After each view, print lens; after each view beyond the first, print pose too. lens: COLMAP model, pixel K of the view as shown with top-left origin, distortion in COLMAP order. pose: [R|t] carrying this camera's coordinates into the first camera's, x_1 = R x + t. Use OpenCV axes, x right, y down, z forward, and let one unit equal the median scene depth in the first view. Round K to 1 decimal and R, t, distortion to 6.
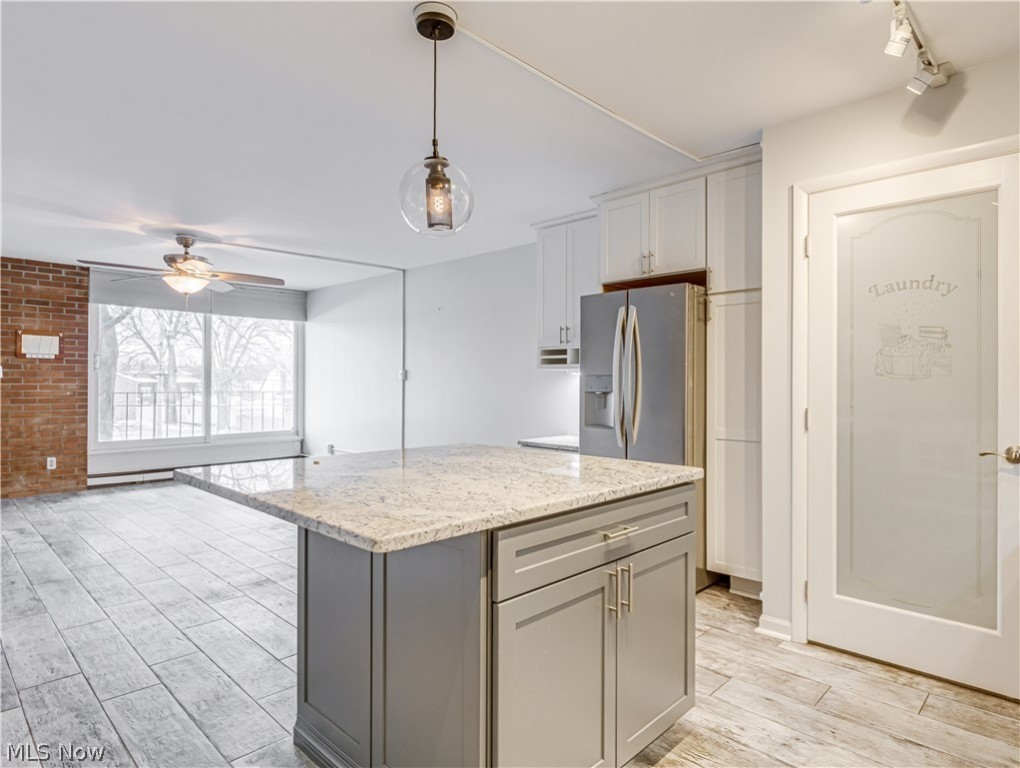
lens RADIAL K [[577.6, 0, 530.2], [0, 577.6, 384.9], [0, 0, 1]] dist [-0.005383, 0.001156]
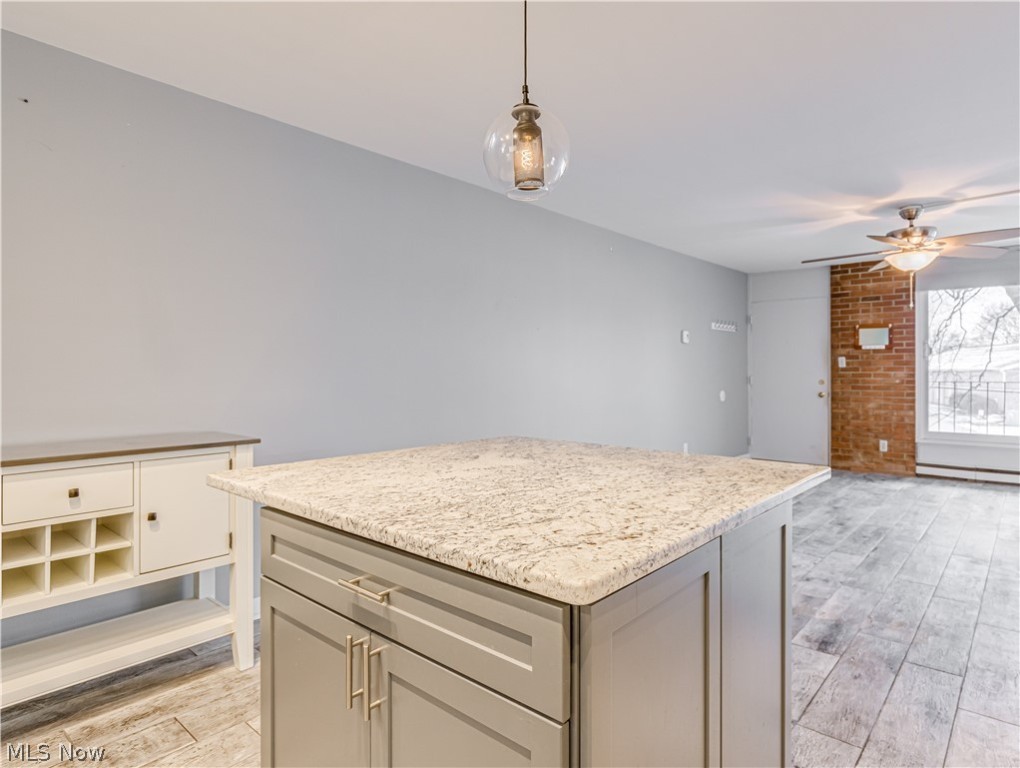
lens RADIAL K [[578.5, 0, 542.7], [0, 578.5, 370.1], [0, 0, 1]] dist [0.005613, -0.003227]
pose [[0.055217, -0.007218, -0.998448, 0.218455], [0.000527, 0.999974, -0.007200, 0.001581], [0.998474, -0.000129, 0.055220, 0.303917]]
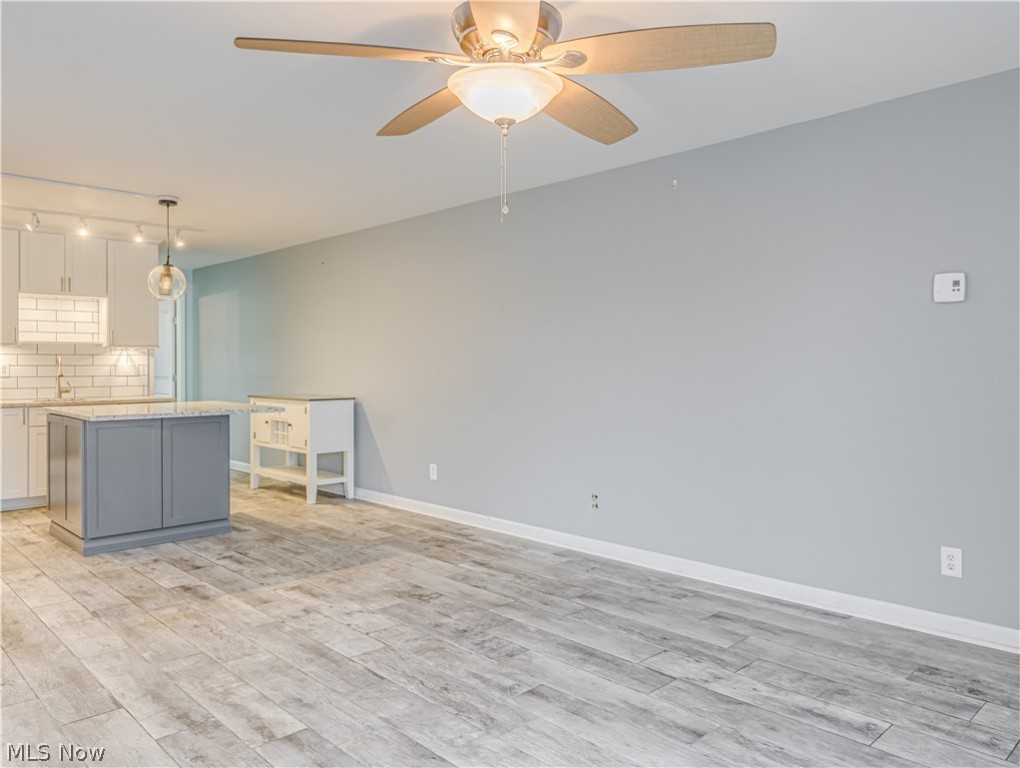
lens RADIAL K [[746.4, 0, 521.1], [0, 746.4, 364.5], [0, 0, 1]] dist [-0.001468, -0.002989]
pose [[-0.999125, -0.003714, 0.041657, -0.503249], [-0.003629, 0.999991, 0.002110, -0.009038], [-0.041665, 0.001957, -0.999130, 1.173536]]
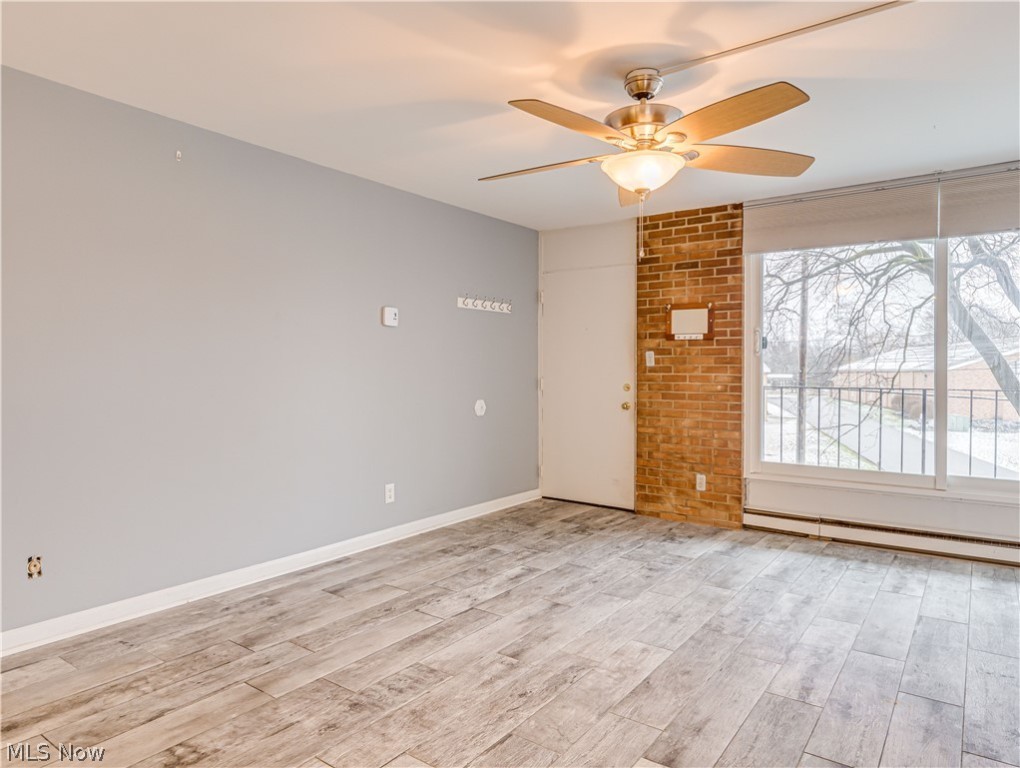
lens RADIAL K [[641.3, 0, 518.0], [0, 641.3, 370.3], [0, 0, 1]] dist [0.003922, -0.001523]
pose [[0.135222, -0.002629, -0.990812, -0.055110], [-0.005858, 0.999977, -0.003453, -0.002391], [0.990798, 0.006272, 0.135204, 0.660860]]
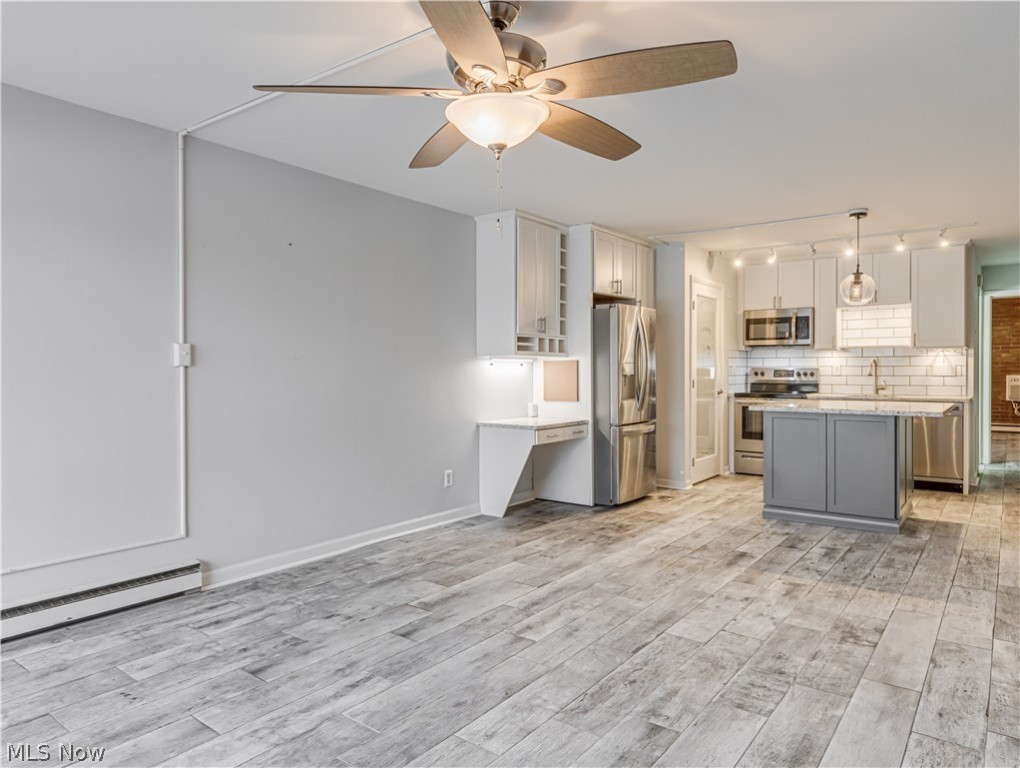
lens RADIAL K [[666.6, 0, 520.2], [0, 666.6, 374.6], [0, 0, 1]] dist [-0.001595, 0.000342]
pose [[-0.113960, -0.016486, 0.993349, -0.844563], [0.002961, 0.999852, 0.016934, -0.009453], [-0.993481, 0.004871, -0.113894, 0.834594]]
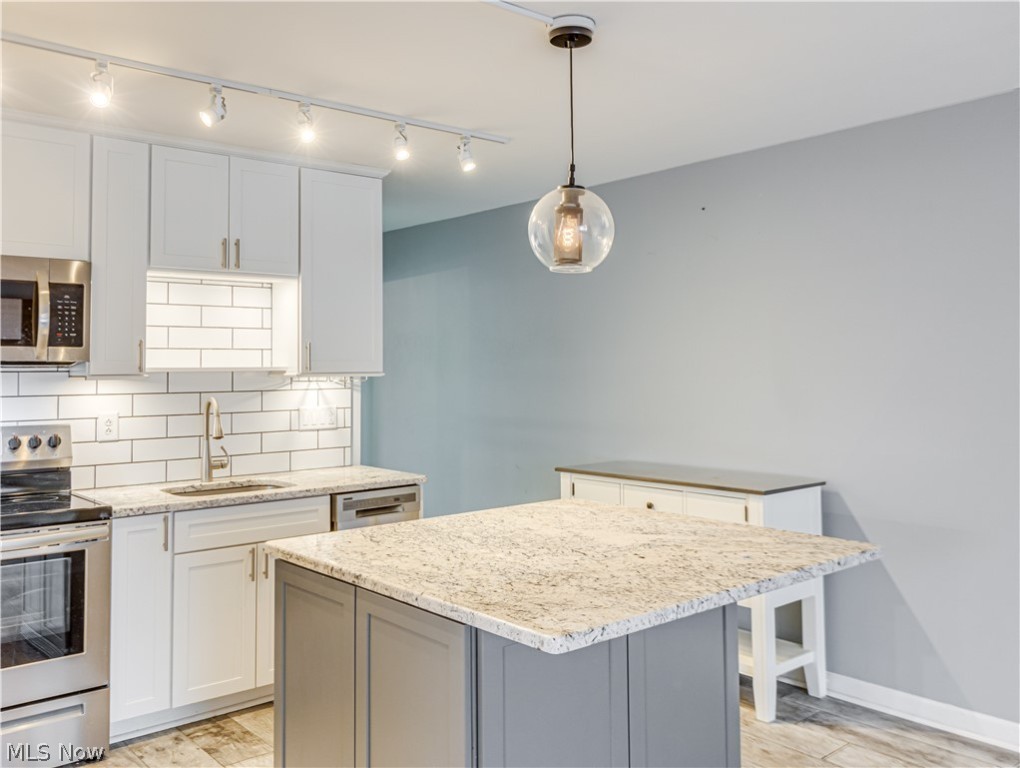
lens RADIAL K [[874.4, 0, 528.3], [0, 874.4, 322.6], [0, 0, 1]] dist [-0.016442, 0.004283]
pose [[-0.995975, 0.007603, 0.089311, -0.065686], [0.002837, 0.998571, -0.053371, -0.036010], [-0.089589, -0.052903, -0.994573, 0.724158]]
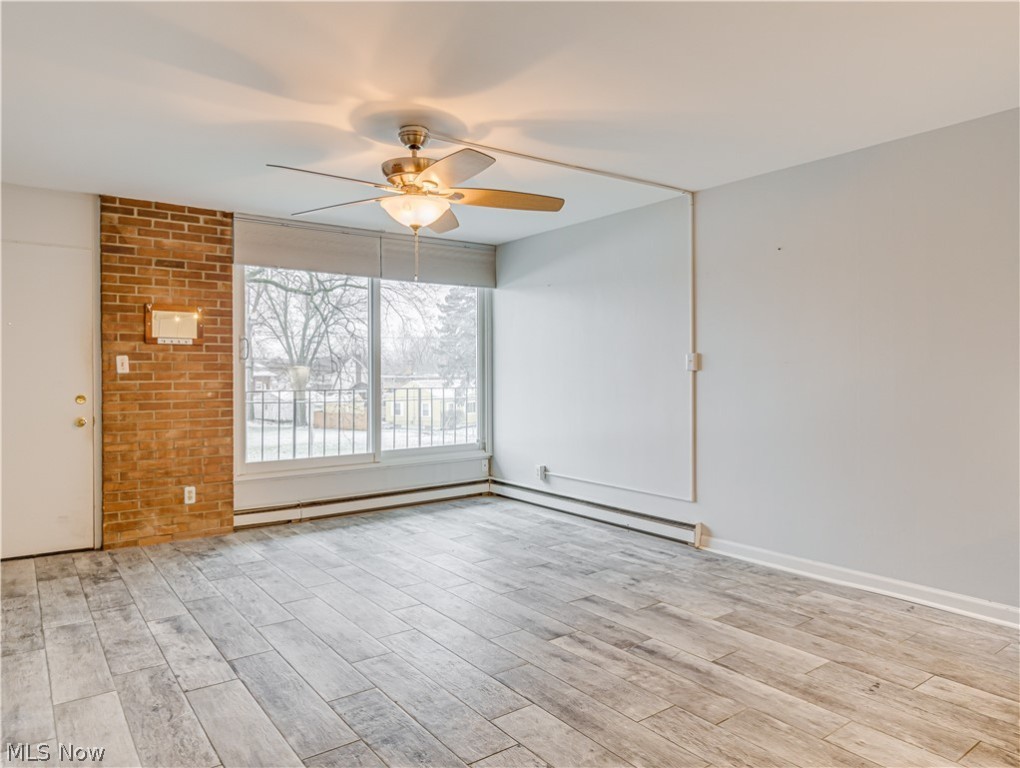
lens RADIAL K [[666.6, 0, 508.0], [0, 666.6, 378.4], [0, 0, 1]] dist [-0.001595, 0.000342]
pose [[0.983489, -0.008630, -0.180761, -0.307456], [0.009511, 0.999947, 0.004007, -0.004543], [0.180717, -0.005660, 0.983519, 0.278787]]
